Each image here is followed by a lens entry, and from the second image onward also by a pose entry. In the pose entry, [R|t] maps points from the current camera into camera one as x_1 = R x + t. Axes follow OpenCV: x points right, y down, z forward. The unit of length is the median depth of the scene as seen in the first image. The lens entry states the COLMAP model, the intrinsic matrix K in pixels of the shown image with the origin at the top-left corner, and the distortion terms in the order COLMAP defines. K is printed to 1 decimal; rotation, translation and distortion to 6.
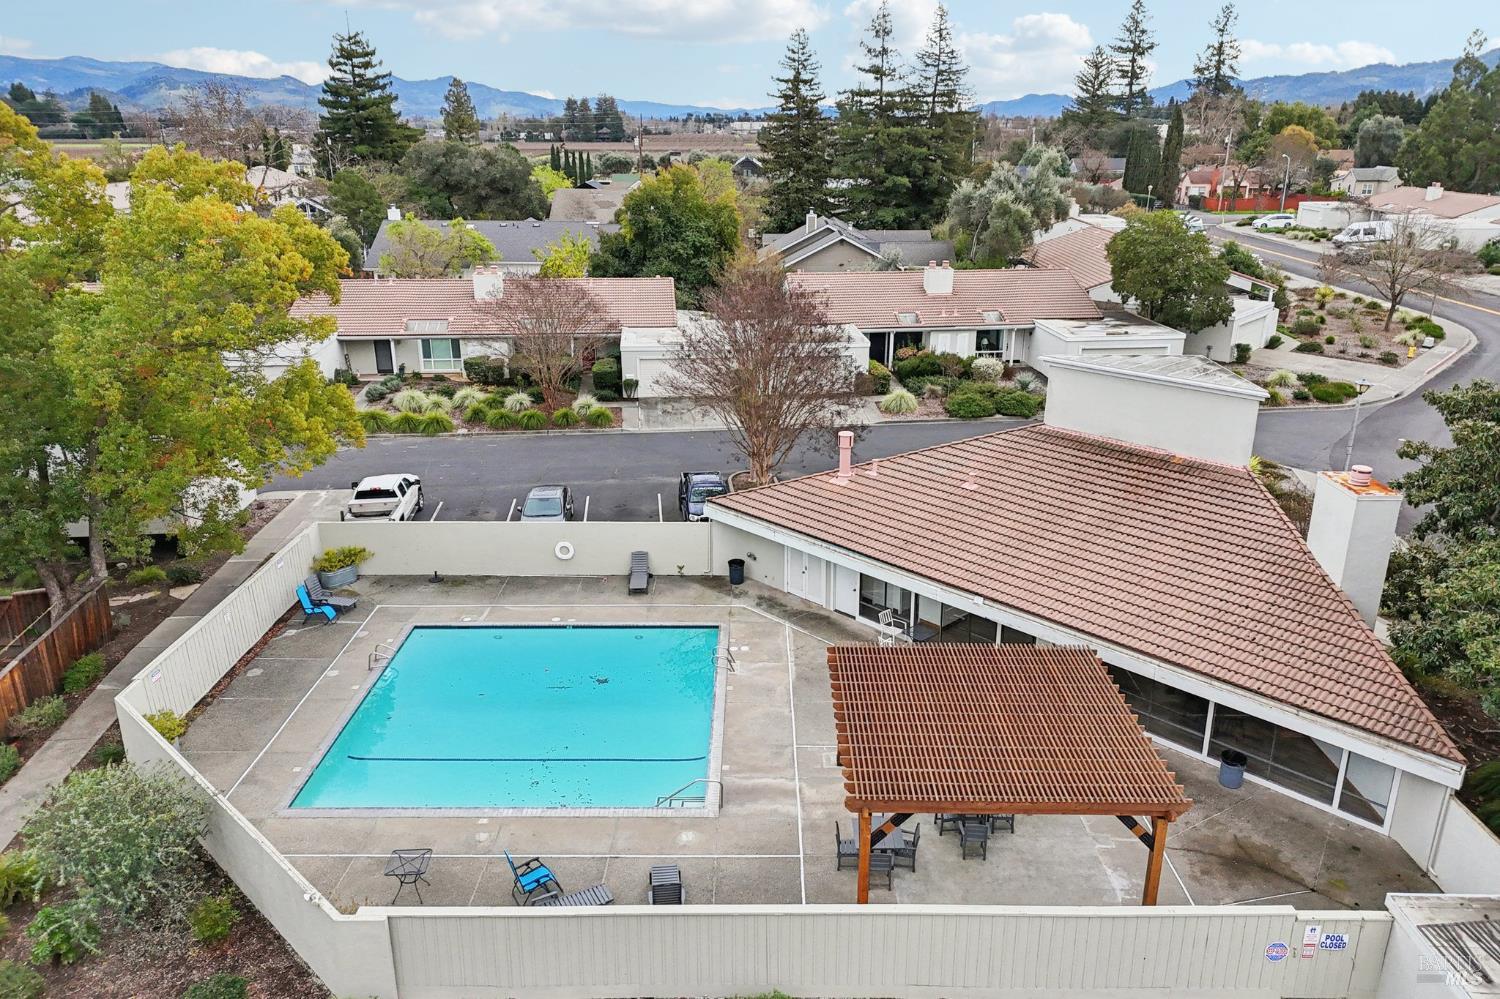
lens RADIAL K [[1102.1, 0, 750.0], [0, 1102.1, 499.5], [0, 0, 1]] dist [0.042375, -0.000754]
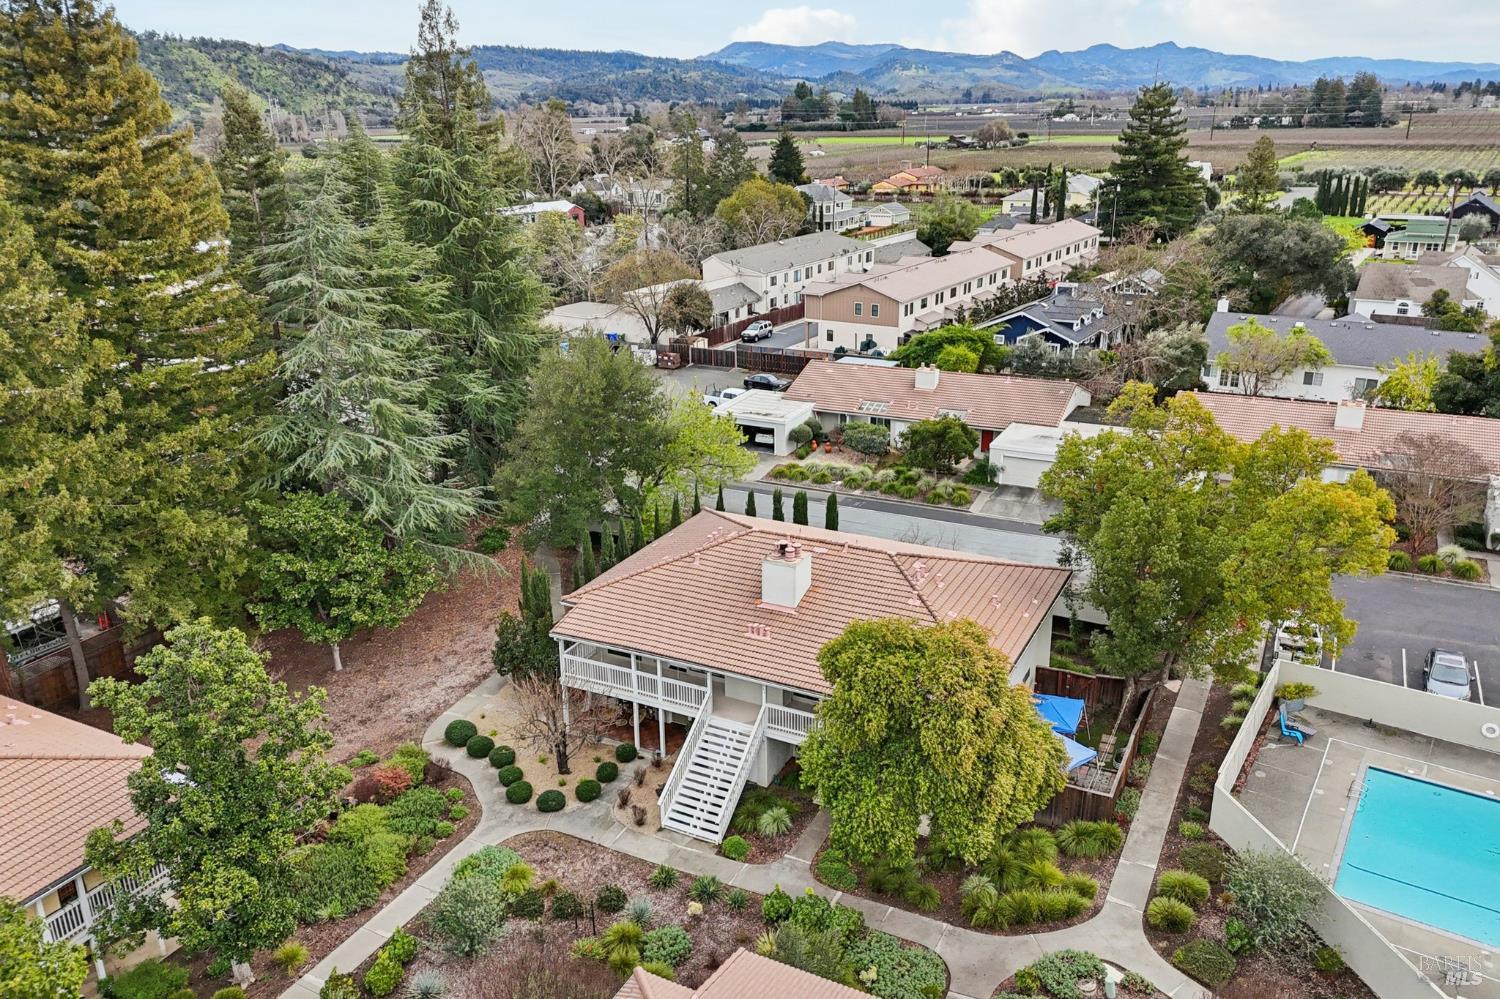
lens RADIAL K [[1110.0, 0, 750.0], [0, 1110.0, 499.5], [0, 0, 1]] dist [0.085113, -0.086534]
pose [[0.834415, 0.172221, -0.523537, -0.049452], [-0.164104, 0.984474, 0.062300, -0.030948], [0.526138, 0.033931, 0.849722, -0.106159]]
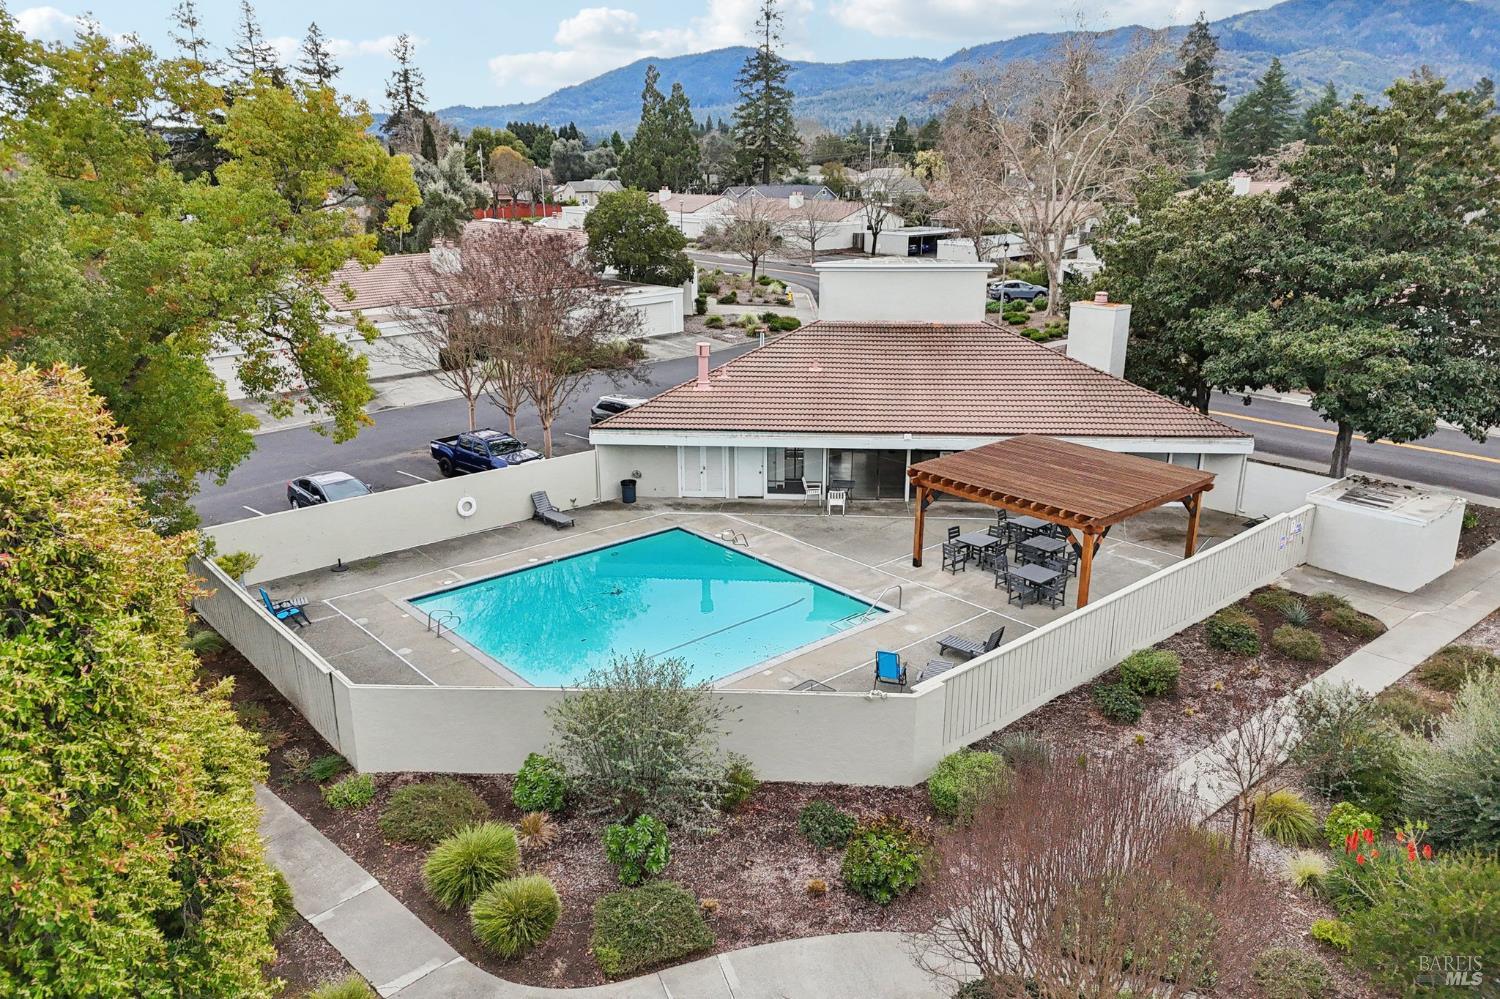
lens RADIAL K [[1106.8, 0, 750.0], [0, 1106.8, 499.5], [0, 0, 1]] dist [0.033952, 0.000078]
pose [[0.755061, -0.200389, 0.624282, -0.118180], [0.217141, 0.974844, 0.050288, 0.009250], [-0.618654, 0.097587, 0.779579, 0.022611]]
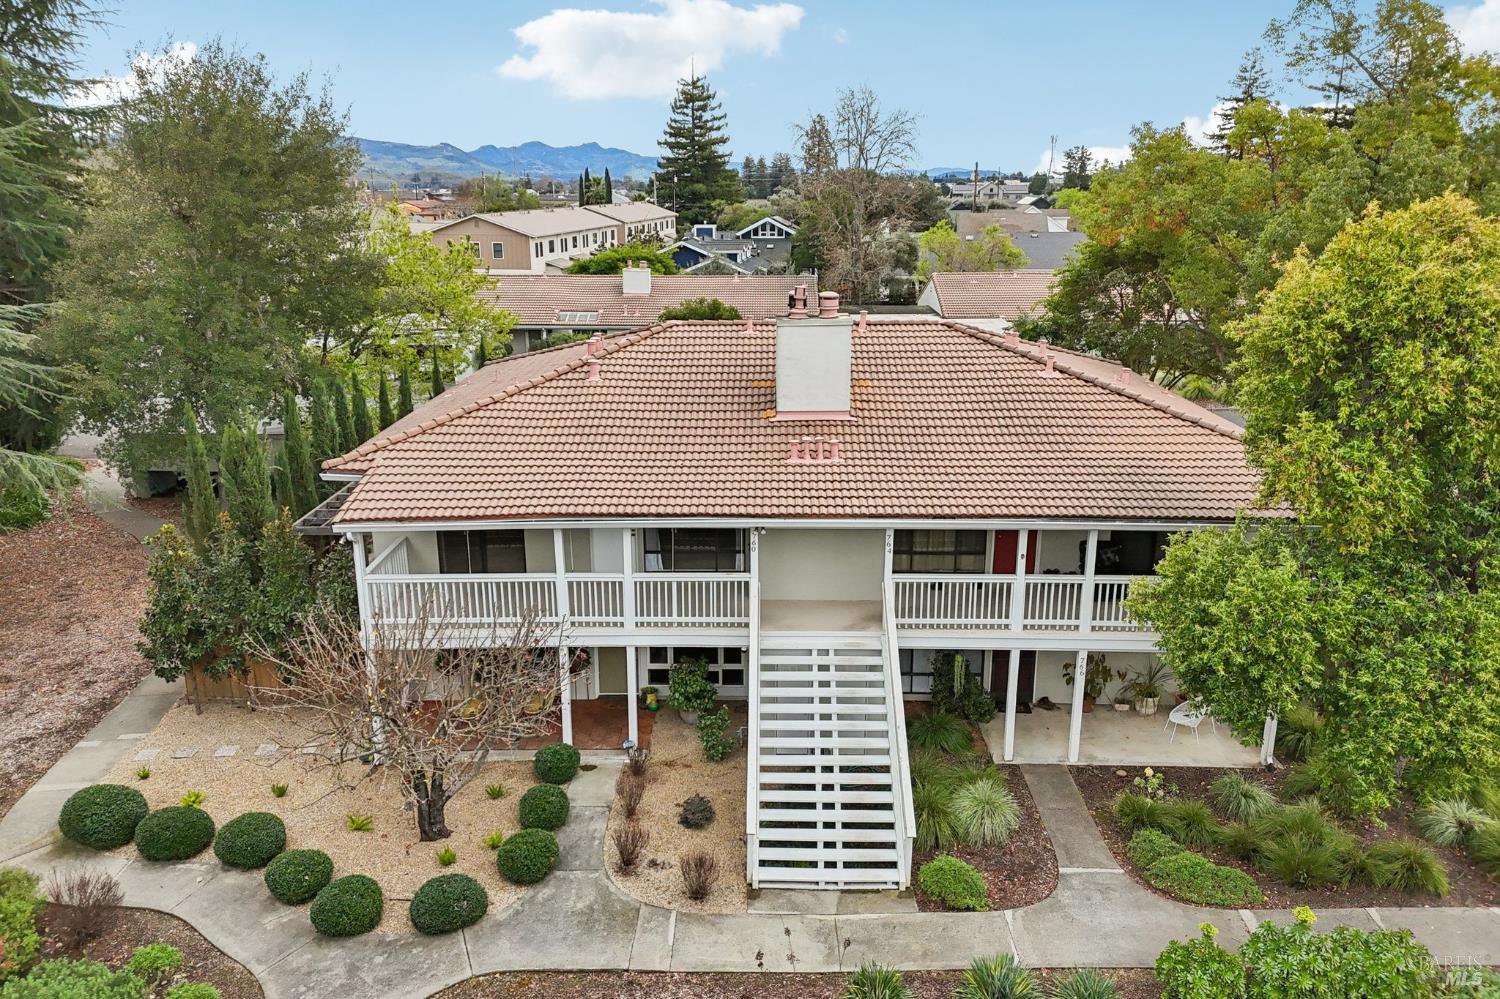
lens RADIAL K [[1104.8, 0, 750.0], [0, 1104.8, 499.5], [0, 0, 1]] dist [0.075769, -0.072010]
pose [[0.992408, 0.033353, -0.118377, -0.168390], [-0.039414, 0.998009, -0.049233, 0.026408], [0.116499, 0.053525, 0.991747, -0.010909]]
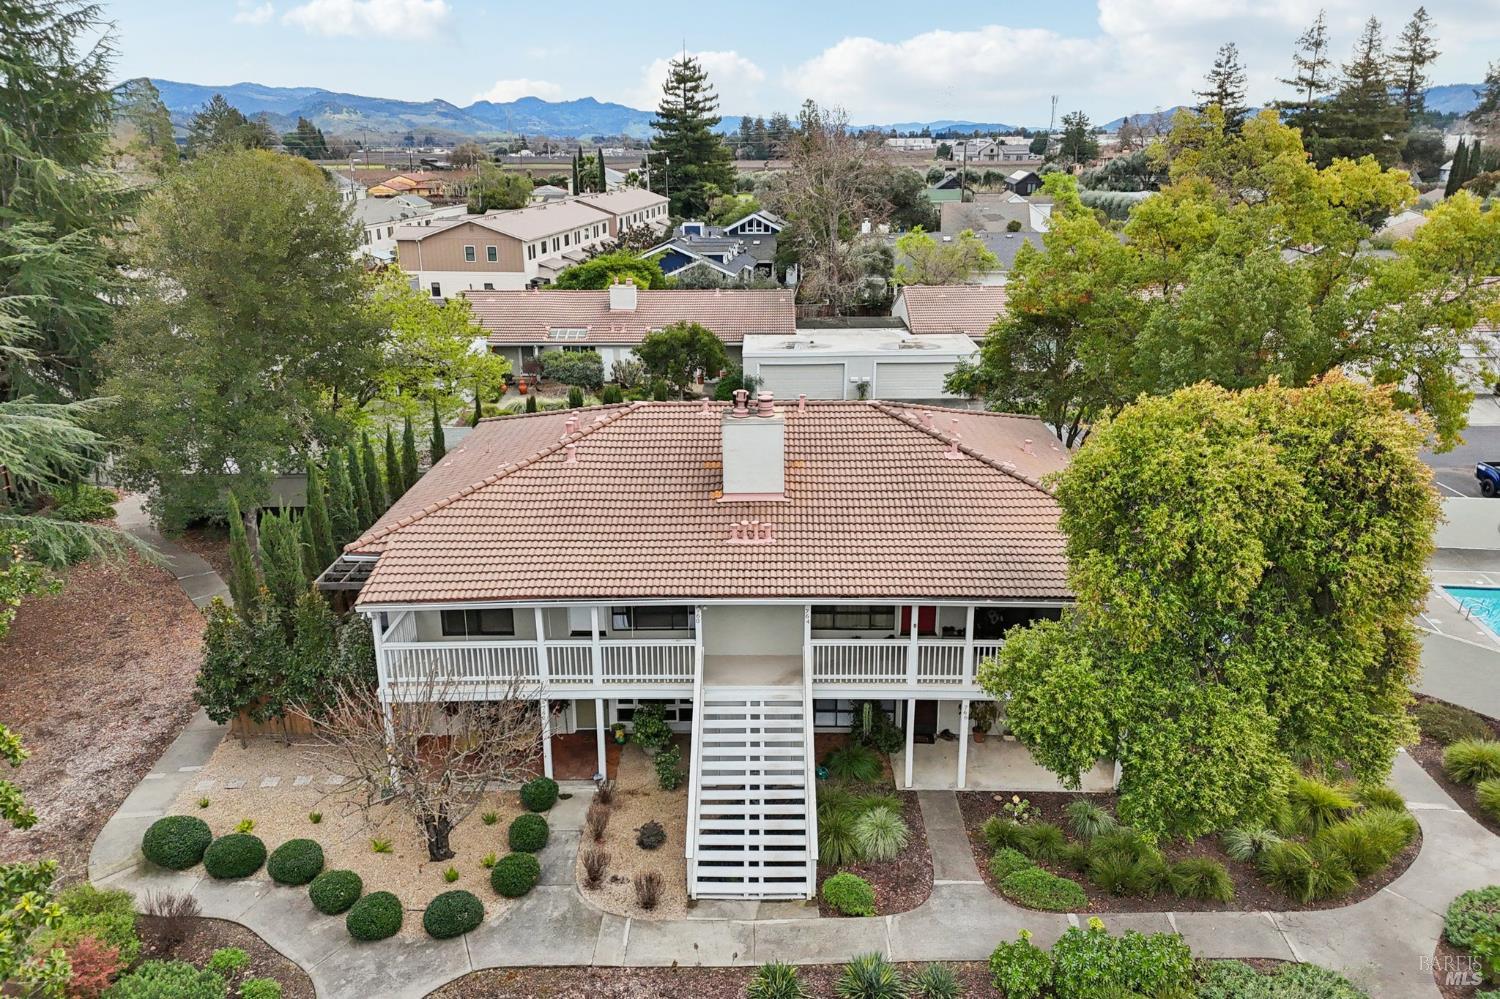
lens RADIAL K [[1110.0, 0, 750.0], [0, 1110.0, 499.5], [0, 0, 1]] dist [0.085113, -0.086534]
pose [[0.992460, 0.031226, -0.118525, -0.158440], [-0.033286, 0.999327, -0.015434, 0.012361], [0.117963, 0.019263, 0.992831, -0.037330]]
